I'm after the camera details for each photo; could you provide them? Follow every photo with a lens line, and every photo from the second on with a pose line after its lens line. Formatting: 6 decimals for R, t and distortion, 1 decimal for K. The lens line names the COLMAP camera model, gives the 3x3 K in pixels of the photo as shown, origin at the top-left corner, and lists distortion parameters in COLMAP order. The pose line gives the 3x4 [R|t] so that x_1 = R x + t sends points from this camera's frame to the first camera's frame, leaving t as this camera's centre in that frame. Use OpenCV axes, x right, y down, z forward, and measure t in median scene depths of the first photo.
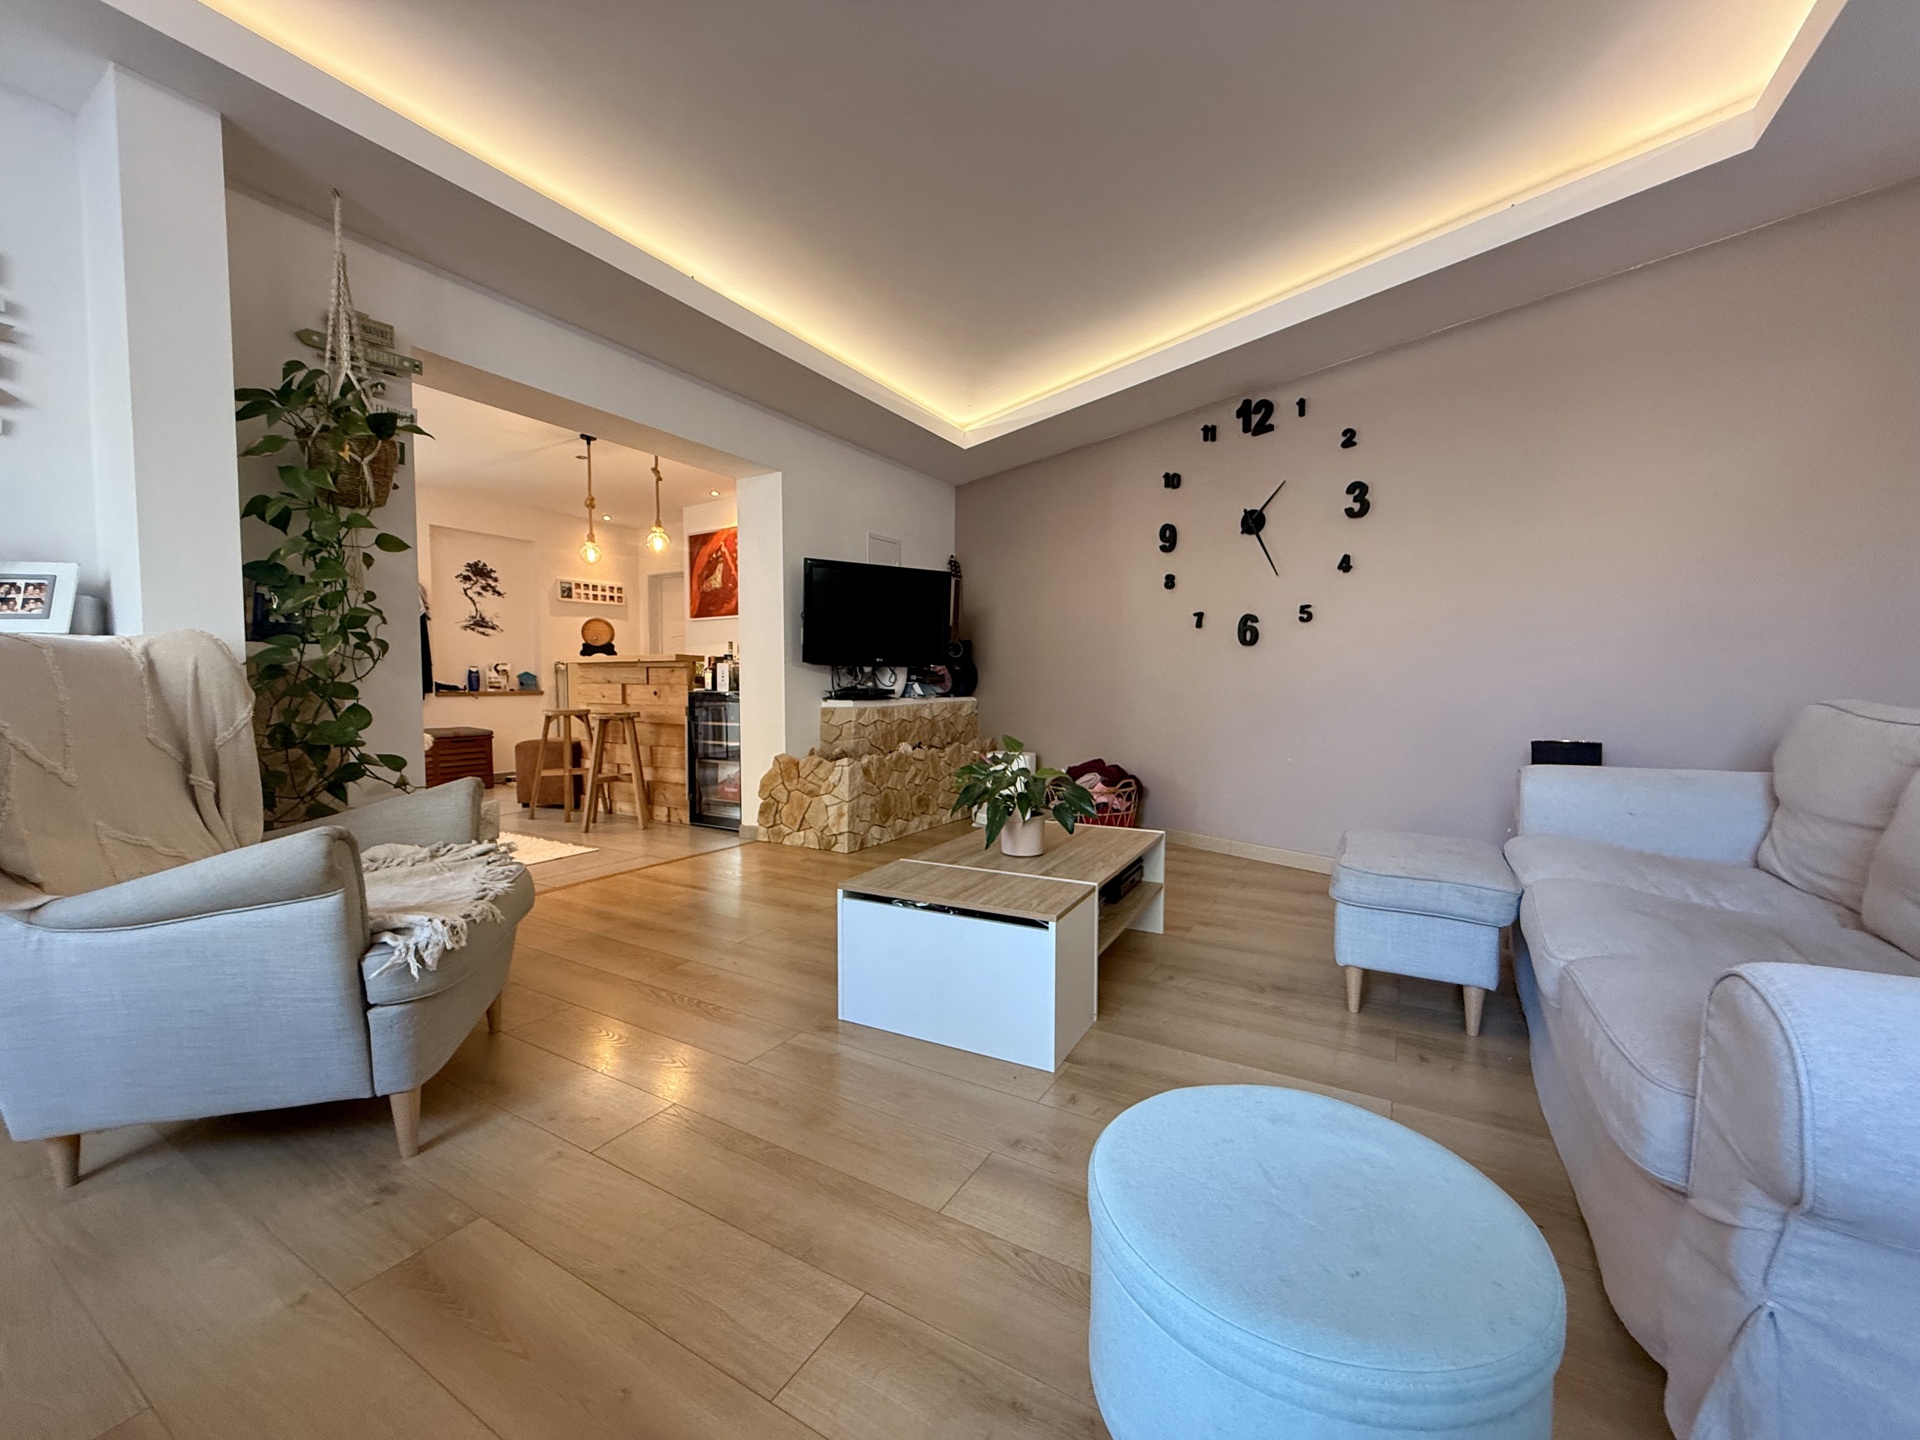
lens RADIAL K [[765.2, 0, 954.7], [0, 765.2, 719.6], [0, 0, 1]] dist [0.001181, -0.000290]
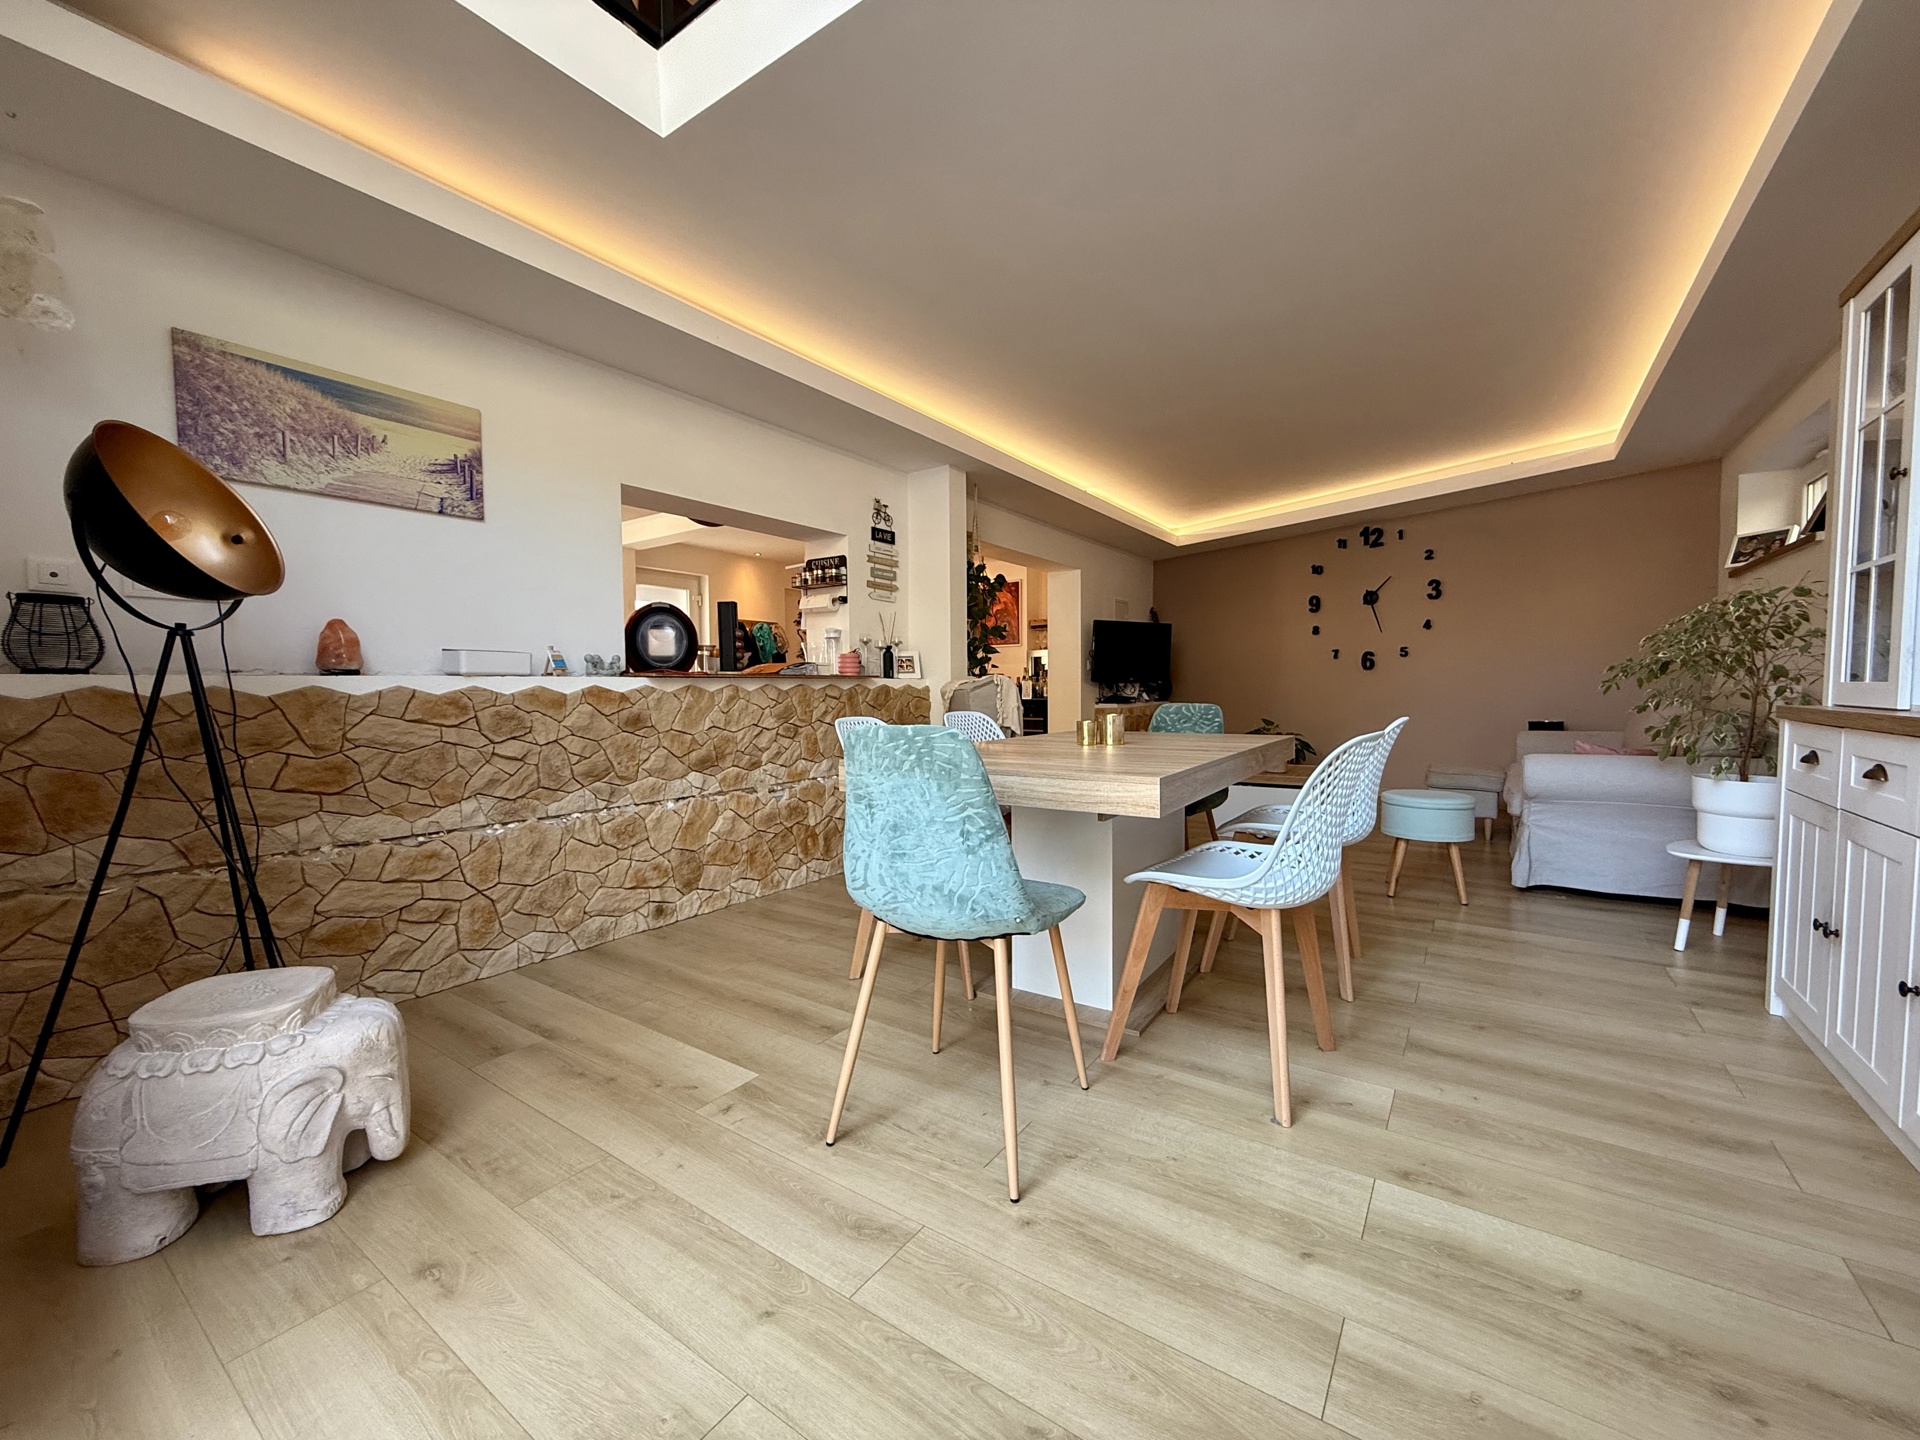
lens RADIAL K [[763.6, 0, 954.4], [0, 763.6, 725.5], [0, 0, 1]] dist [0.000062, -0.000150]
pose [[0.997780, -0.005916, -0.066338, -0.411568], [0.005839, 0.999982, -0.001349, 0.024002], [0.066345, 0.000959, 0.997796, -0.737194]]
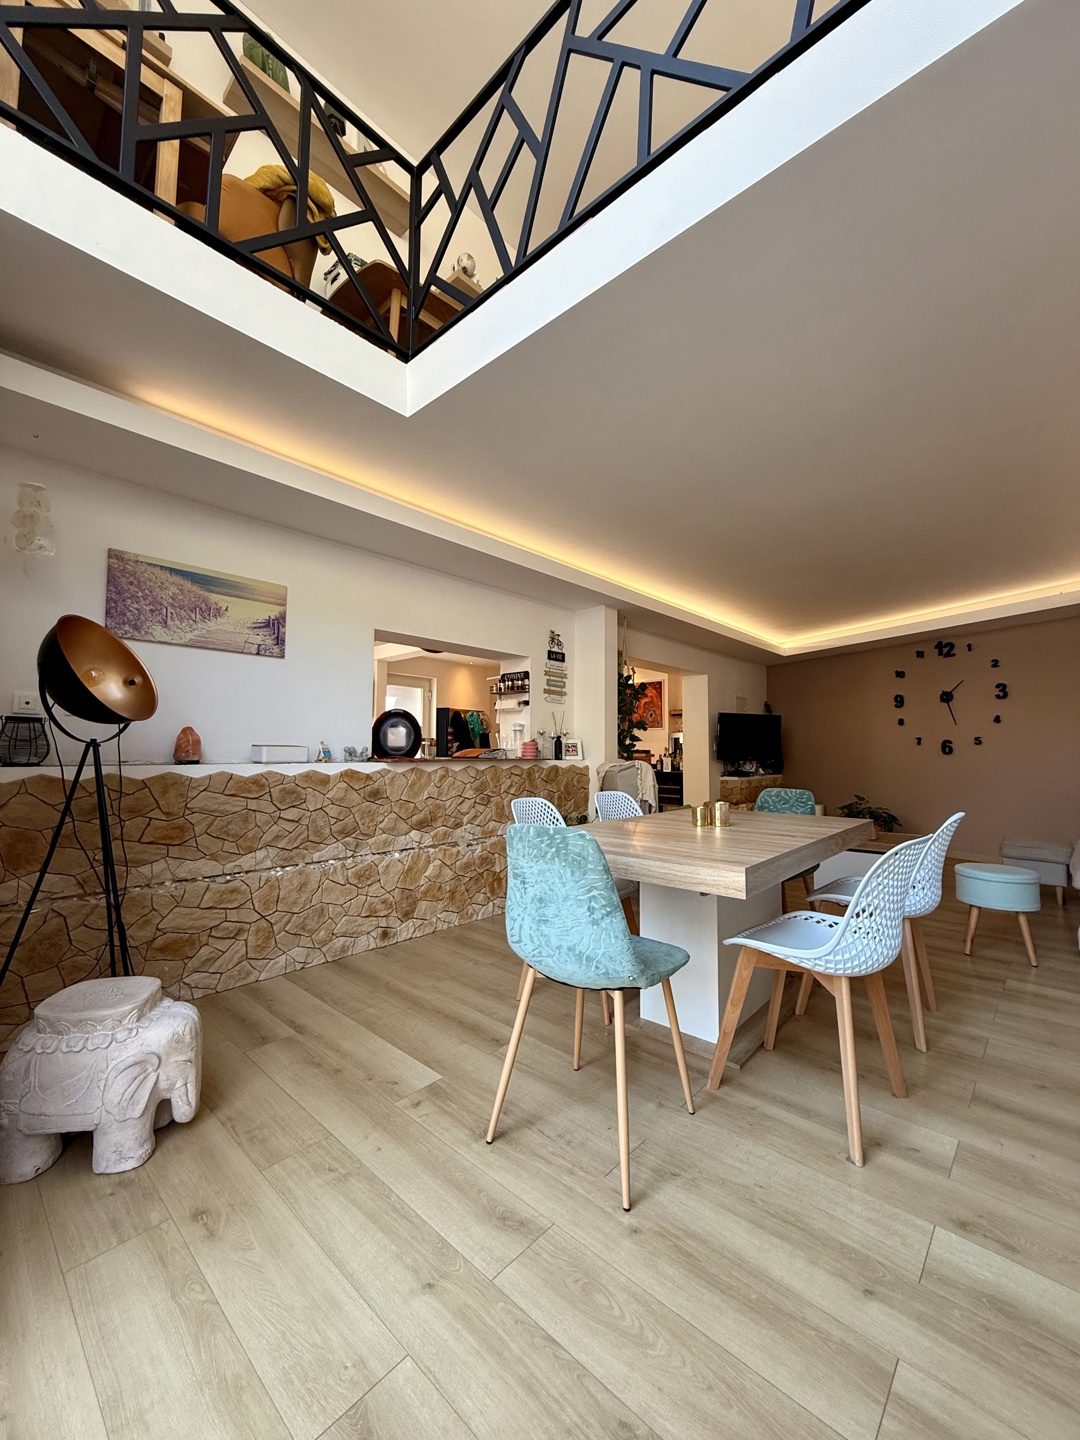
lens RADIAL K [[573.9, 0, 539.4], [0, 573.9, 719.1], [0, 0, 1]] dist [0.001181, -0.000290]
pose [[0.979527, -0.007441, -0.201177, -0.386396], [-0.014228, 0.994259, -0.106048, -0.009287], [0.200811, 0.106739, 0.973797, -0.753761]]
